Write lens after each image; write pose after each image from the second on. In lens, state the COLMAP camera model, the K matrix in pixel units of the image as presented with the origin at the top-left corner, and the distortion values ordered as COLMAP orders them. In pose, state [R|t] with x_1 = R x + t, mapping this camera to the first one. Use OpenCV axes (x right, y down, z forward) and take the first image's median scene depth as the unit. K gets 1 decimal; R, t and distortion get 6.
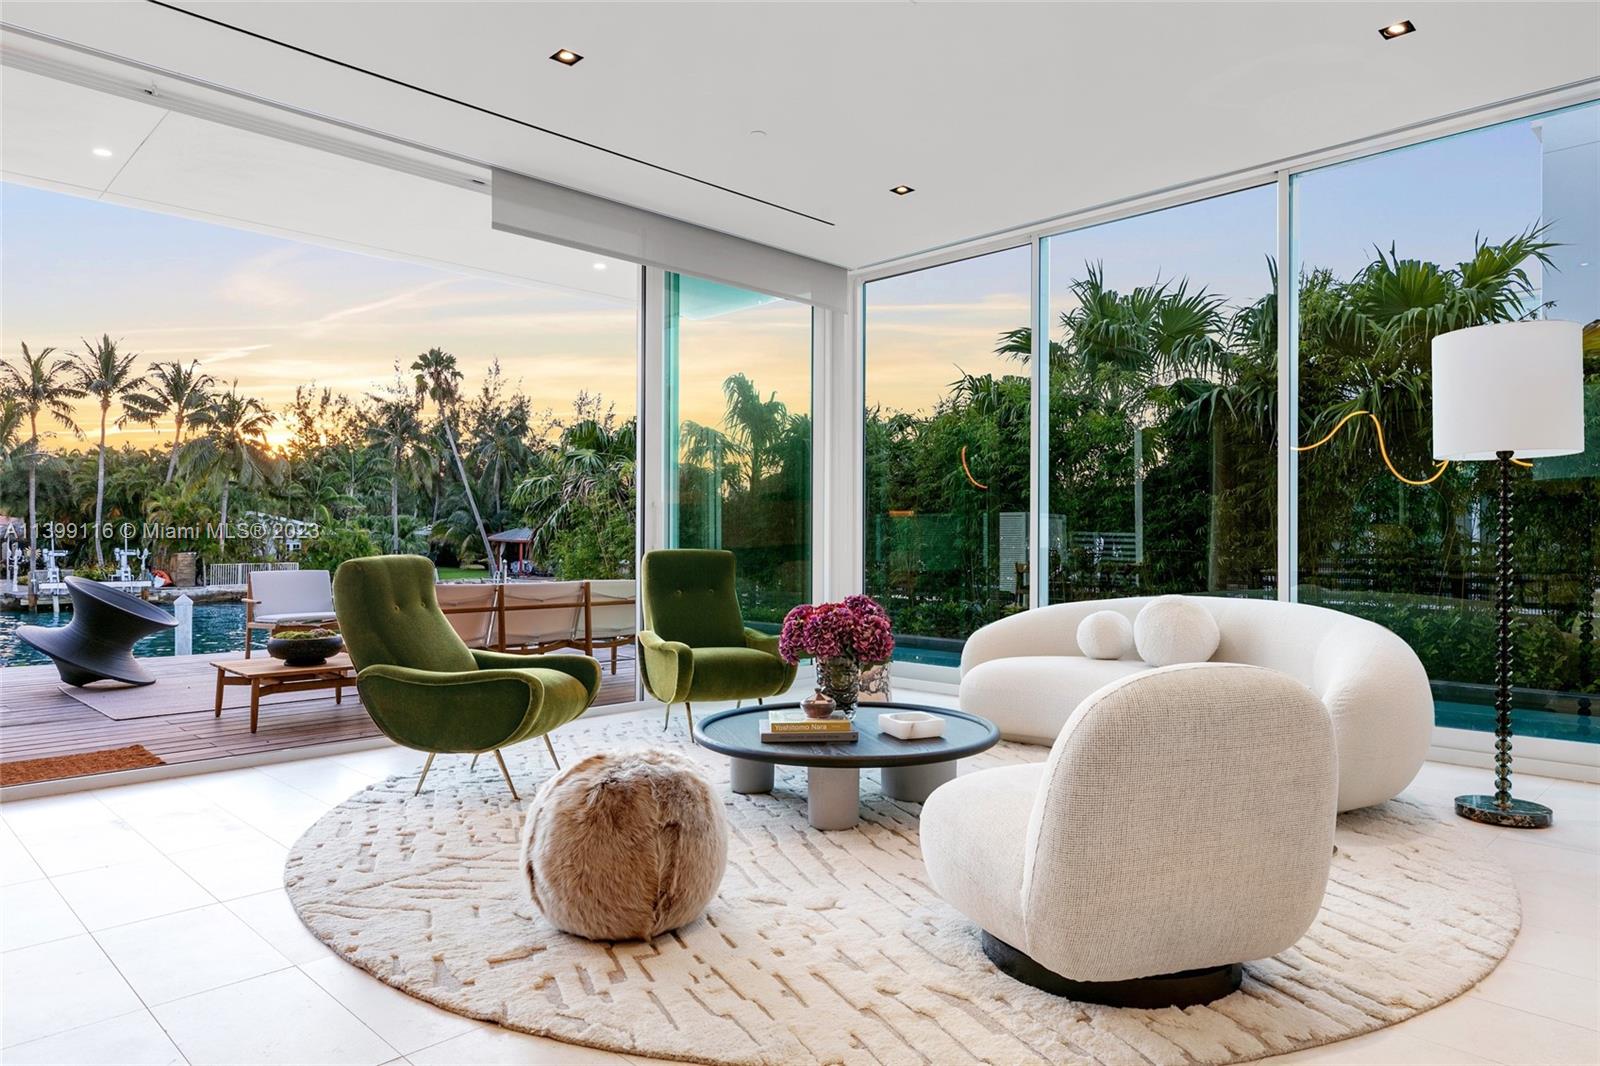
lens RADIAL K [[1008.3, 0, 800.2], [0, 1008.3, 531.7], [0, 0, 1]] dist [0.007745, -0.000790]
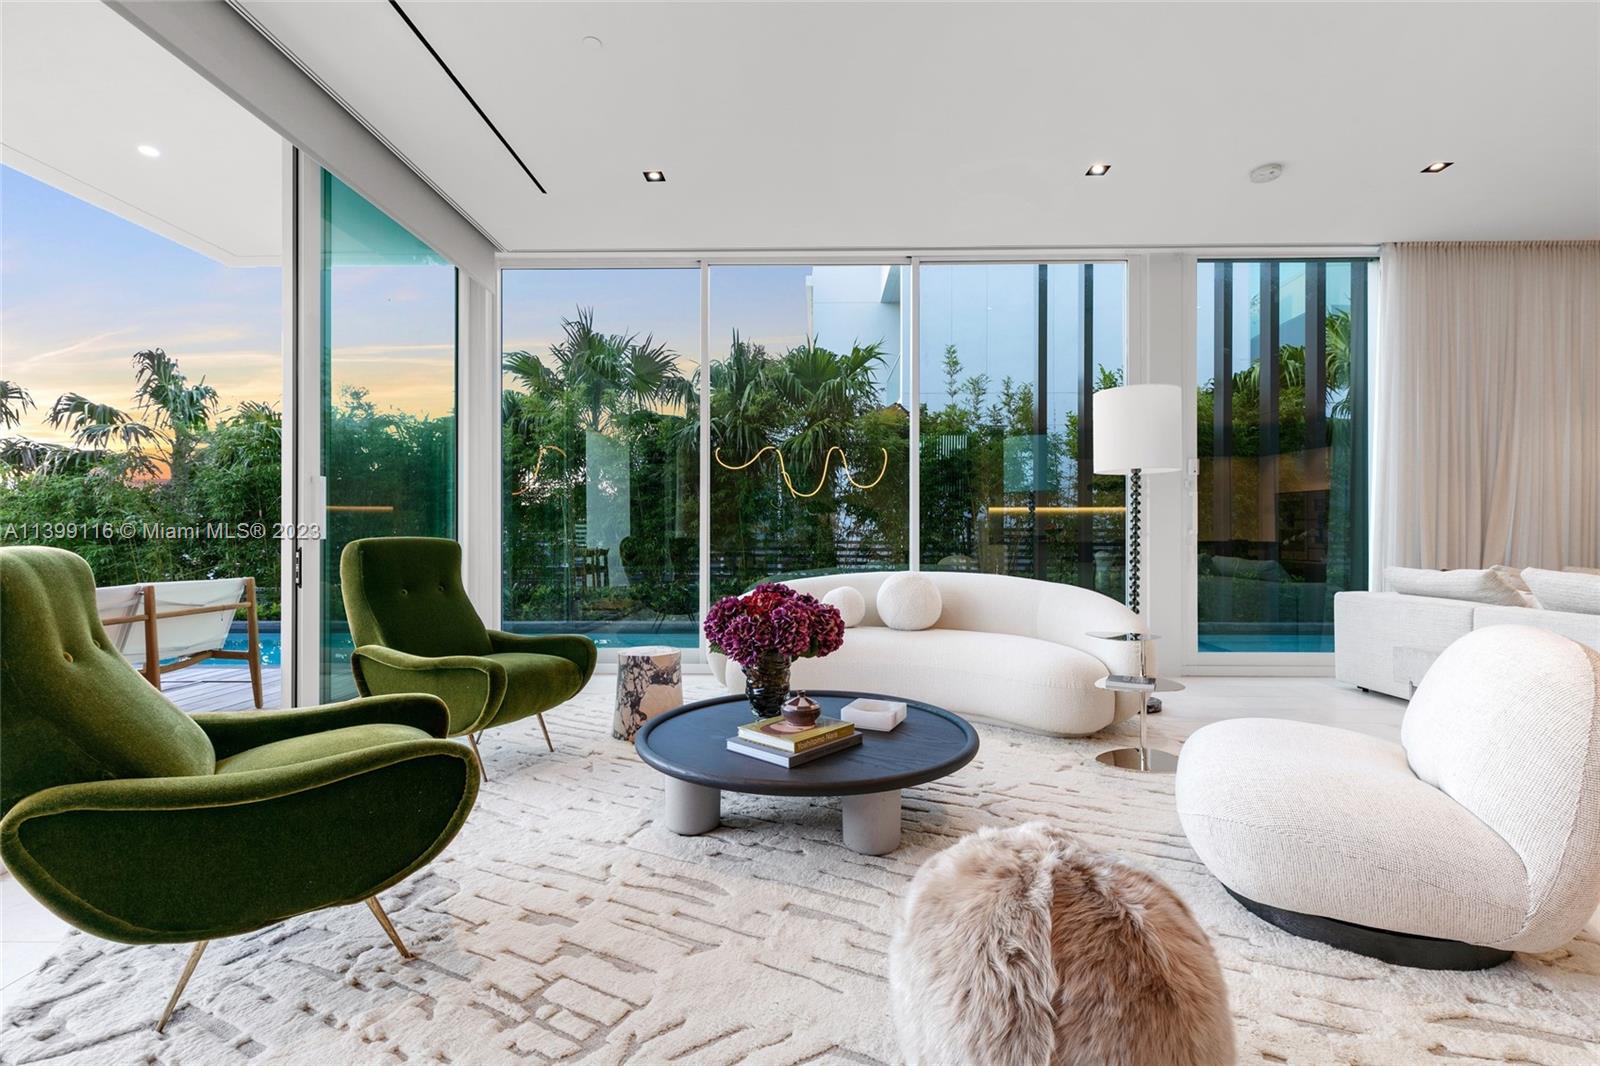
lens RADIAL K [[723.0, 0, 801.3], [0, 723.0, 528.8], [0, 0, 1]] dist [0.007286, 0.000361]
pose [[0.718636, 0.002454, 0.695382, -0.099472], [-0.002877, 0.999996, -0.000556, 0.003329], [-0.695381, -0.001601, 0.718640, 0.129168]]
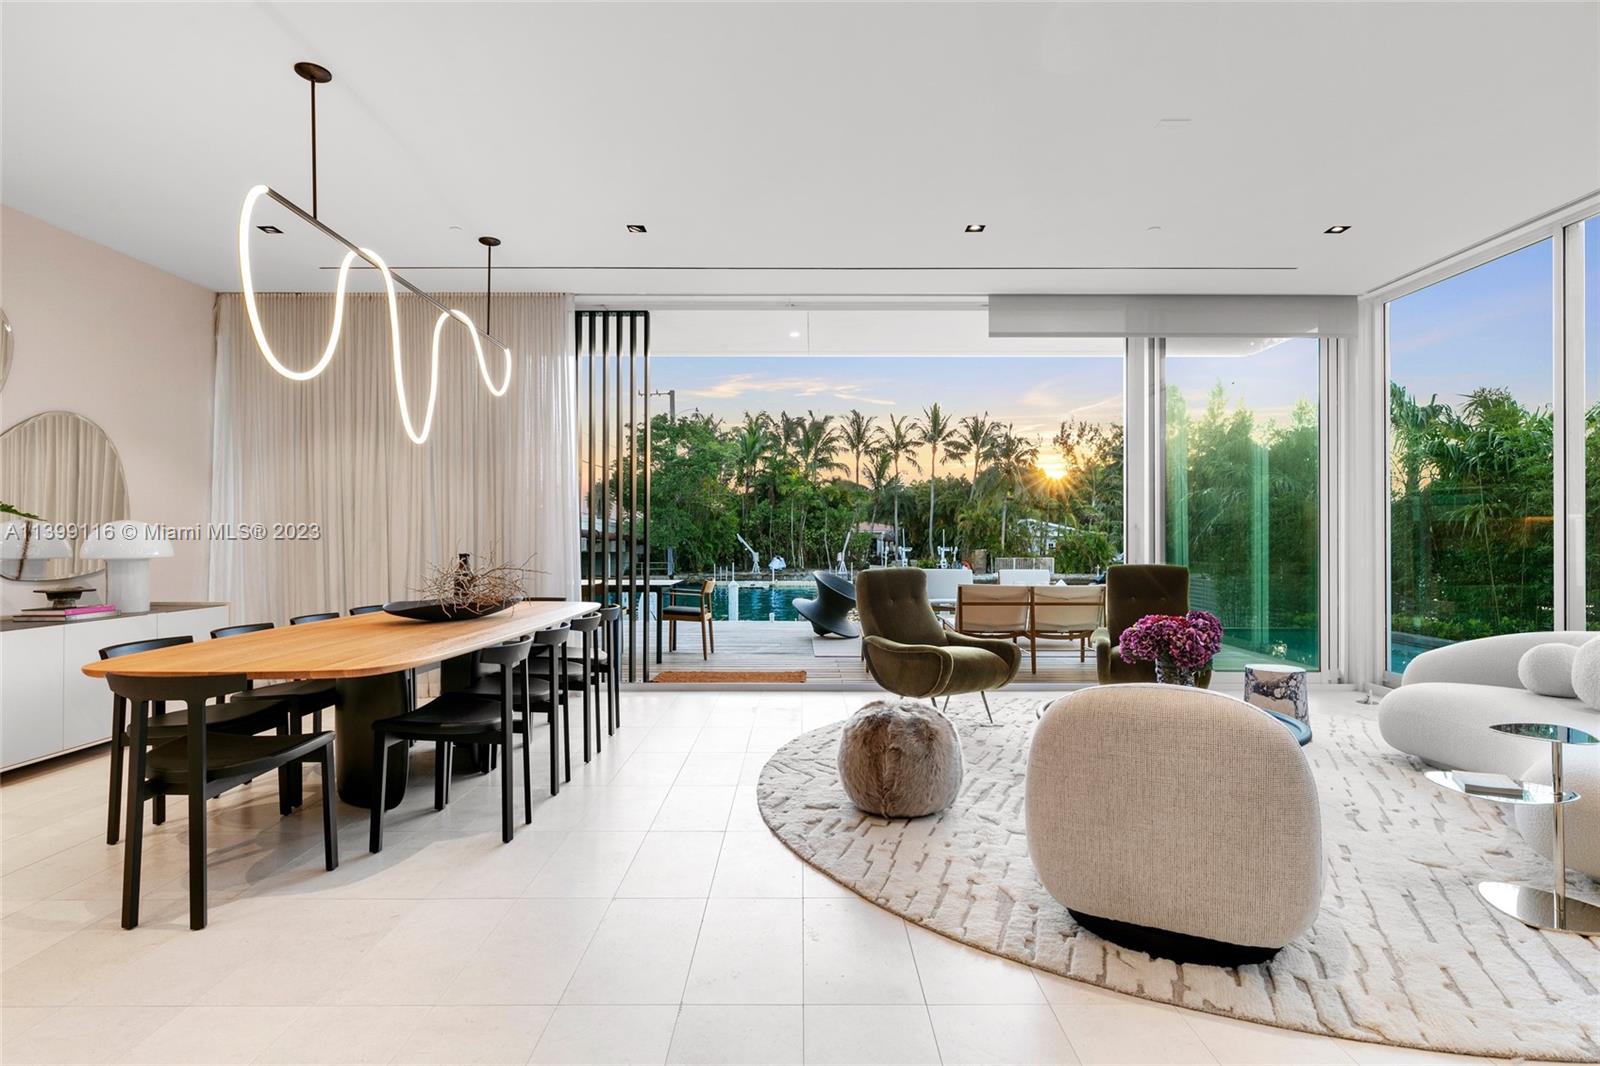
lens RADIAL K [[826.7, 0, 796.6], [0, 826.7, 530.0], [0, 0, 1]] dist [-0.003724, -0.000709]
pose [[0.703814, -0.008905, -0.710329, 0.106789], [0.007454, 0.999959, -0.005150, -0.007758], [0.710346, -0.001670, 0.703851, -0.004962]]
